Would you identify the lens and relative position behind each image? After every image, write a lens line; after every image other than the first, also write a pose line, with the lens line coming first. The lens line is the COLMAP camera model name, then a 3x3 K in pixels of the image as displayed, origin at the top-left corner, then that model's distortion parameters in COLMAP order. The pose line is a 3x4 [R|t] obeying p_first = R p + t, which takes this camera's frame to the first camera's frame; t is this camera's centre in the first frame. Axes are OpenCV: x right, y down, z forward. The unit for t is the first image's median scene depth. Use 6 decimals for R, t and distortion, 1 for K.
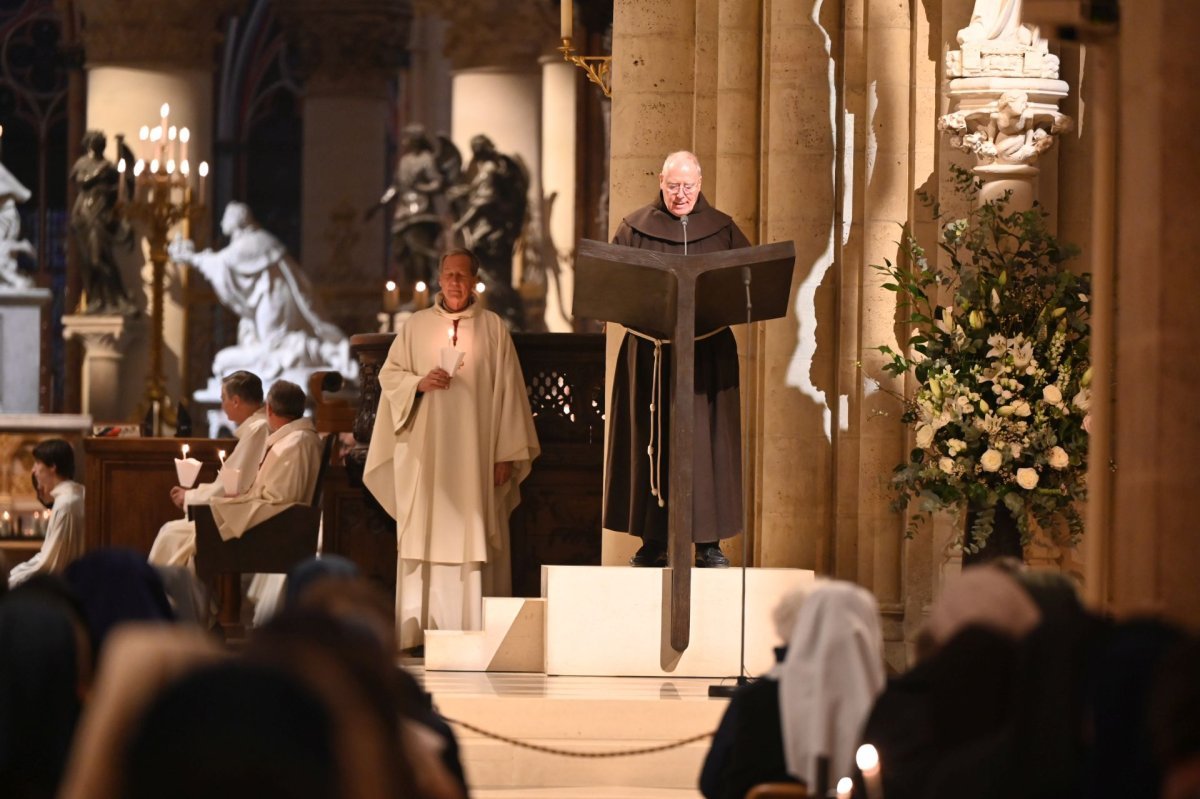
lens RADIAL K [[6750.3, 0, 600.0], [0, 6750.3, 399.5], [0, 0, 1]] dist [-0.224022, -0.544992]
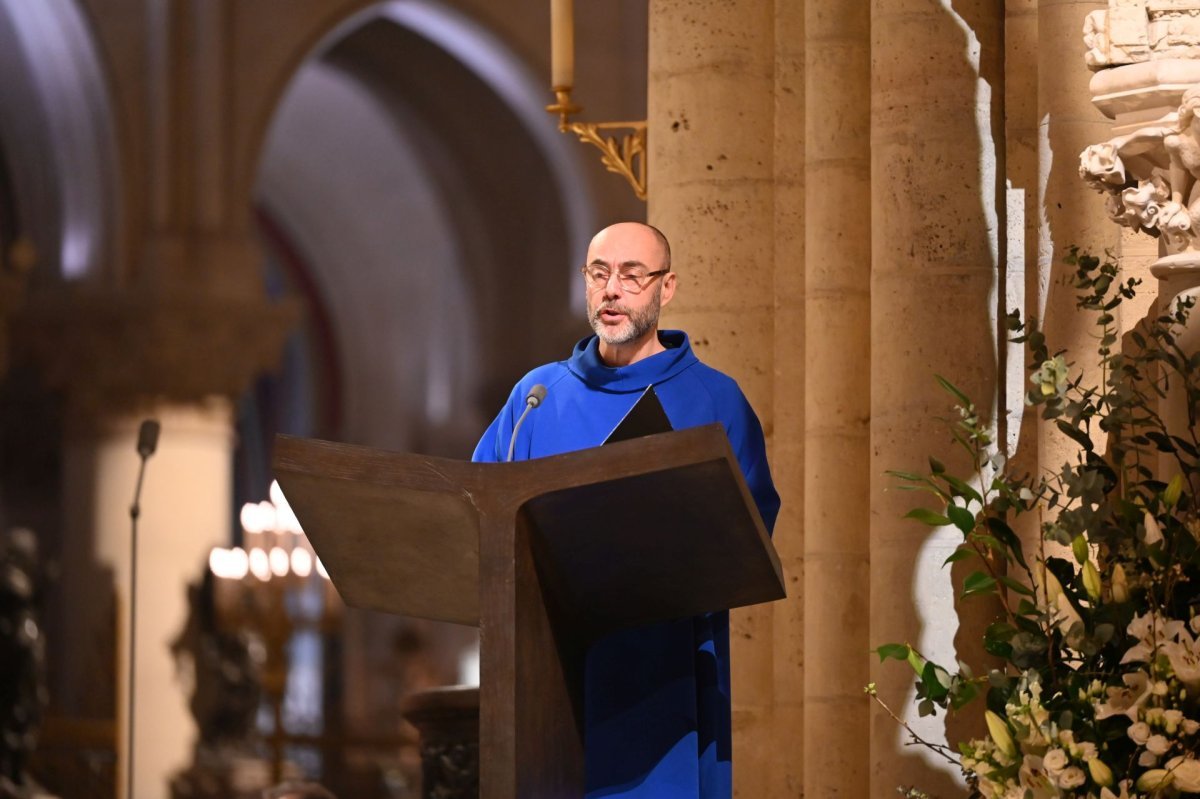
lens RADIAL K [[6750.3, 0, 600.0], [0, 6750.3, 399.5], [0, 0, 1]] dist [-0.224022, -0.544992]
pose [[0.965983, -0.035968, -0.256091, 0.131911], [0.016471, 0.996827, -0.077874, 0.010064], [0.258080, 0.071007, 0.963511, 0.525592]]
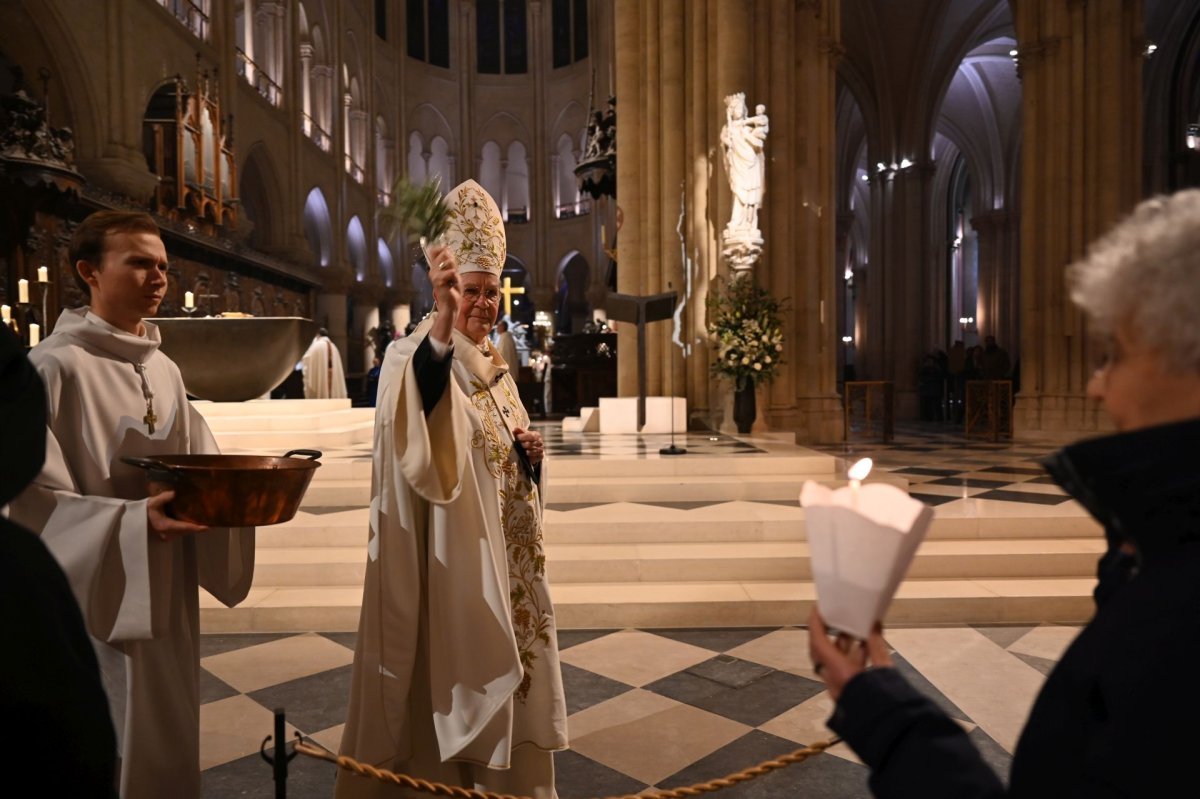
lens RADIAL K [[803.4, 0, 601.7], [0, 803.4, 404.6], [0, 0, 1]] dist [-0.002159, -0.001329]
pose [[0.999396, -0.025313, -0.023803, 0.001806], [0.026370, 0.998631, 0.045184, 0.010062], [0.022626, -0.045785, 0.998695, 0.601664]]
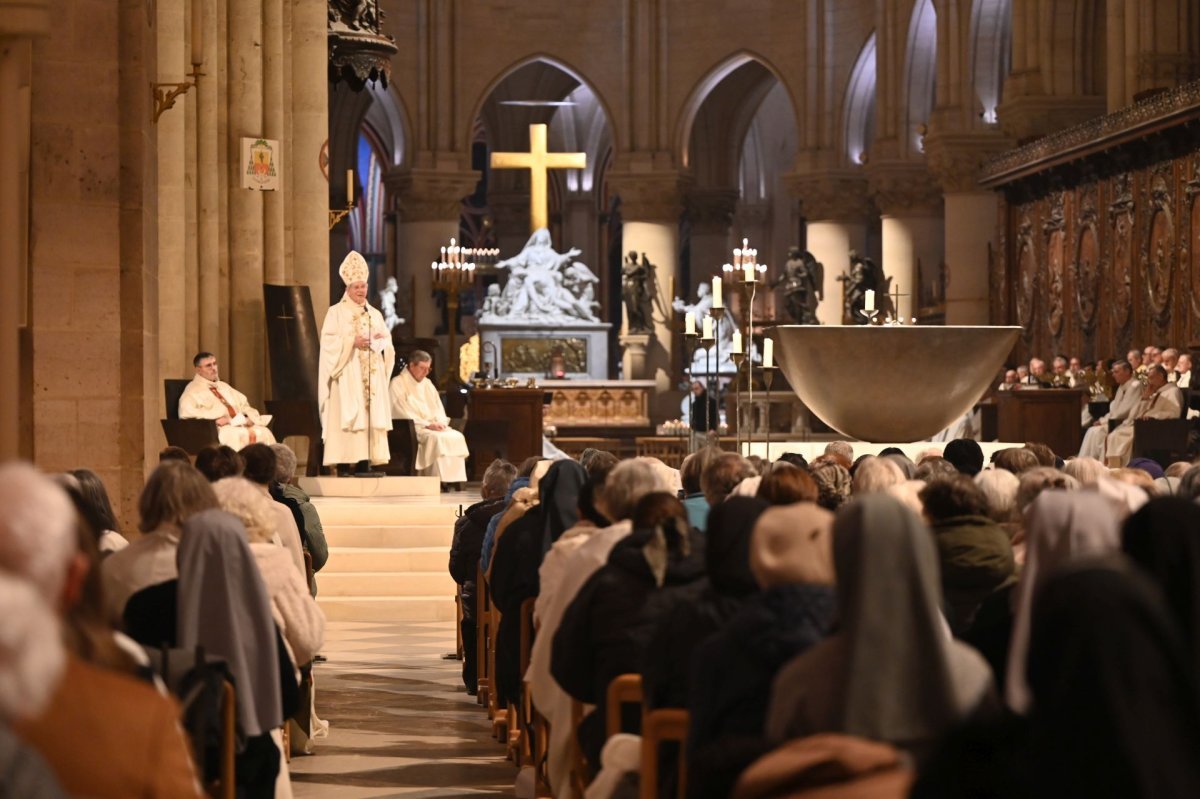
lens RADIAL K [[3046.4, 0, 600.0], [0, 3046.4, 399.5], [0, 0, 1]] dist [-0.021486, -0.134697]
pose [[0.998680, -0.014444, 0.049285, -0.312606], [0.013944, 0.999848, 0.010462, -0.004376], [-0.049429, -0.009761, 0.998730, 0.010724]]
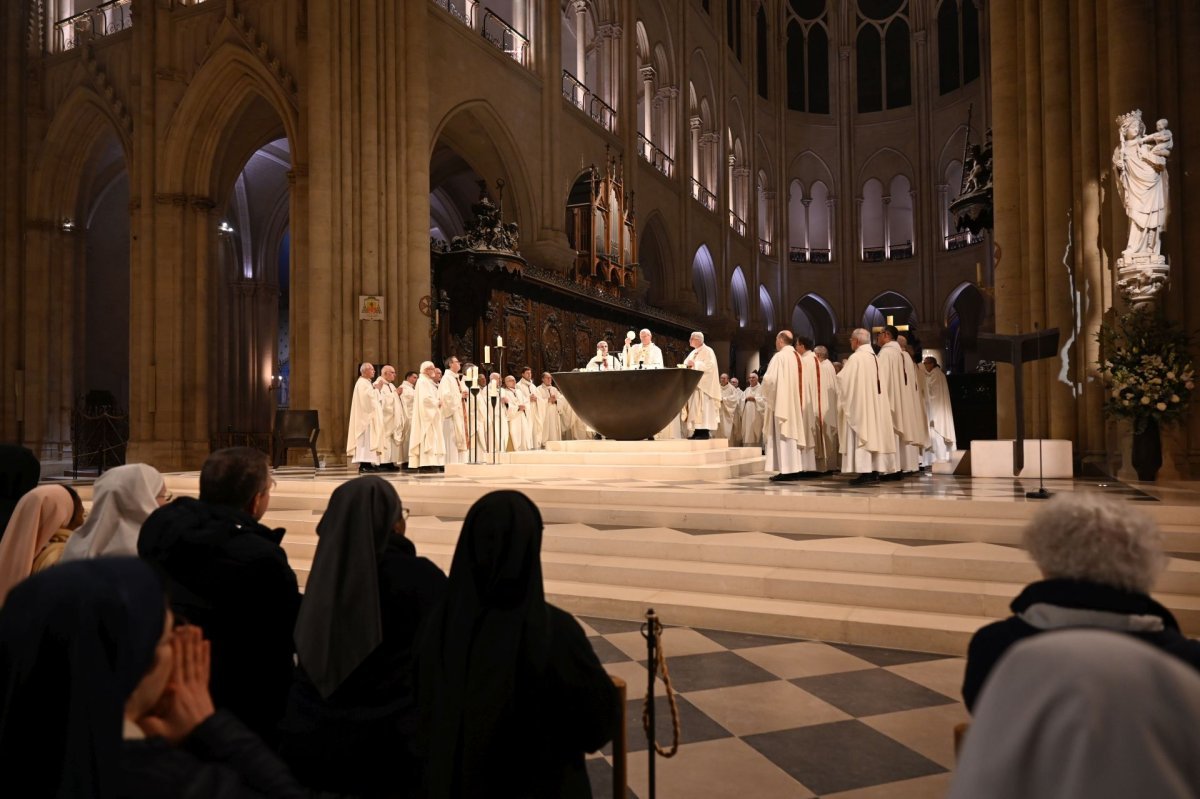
lens RADIAL K [[805.0, 0, 604.6], [0, 805.0, 404.3], [0, 0, 1]] dist [0.001306, -0.003364]
pose [[0.883360, -0.036340, -0.467283, 0.015852], [0.030822, 0.999336, -0.019452, 0.009595], [0.467680, 0.002781, 0.883894, 0.573296]]
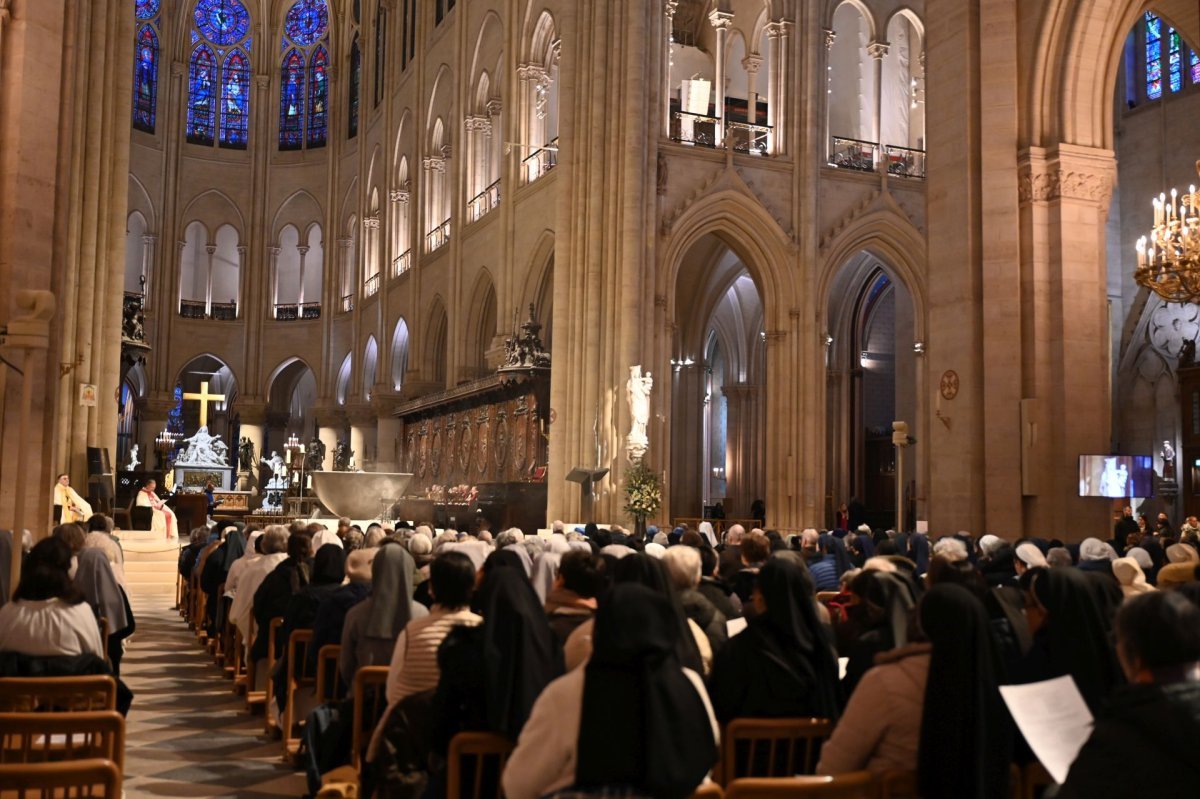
lens RADIAL K [[1236.4, 0, 600.0], [0, 1236.4, 399.5], [0, 0, 1]] dist [-0.008449, -0.010338]
pose [[0.940574, 0.033485, 0.337934, -0.323827], [-0.009786, 0.997386, -0.071593, -0.005731], [-0.339448, 0.064032, 0.938443, -0.001697]]
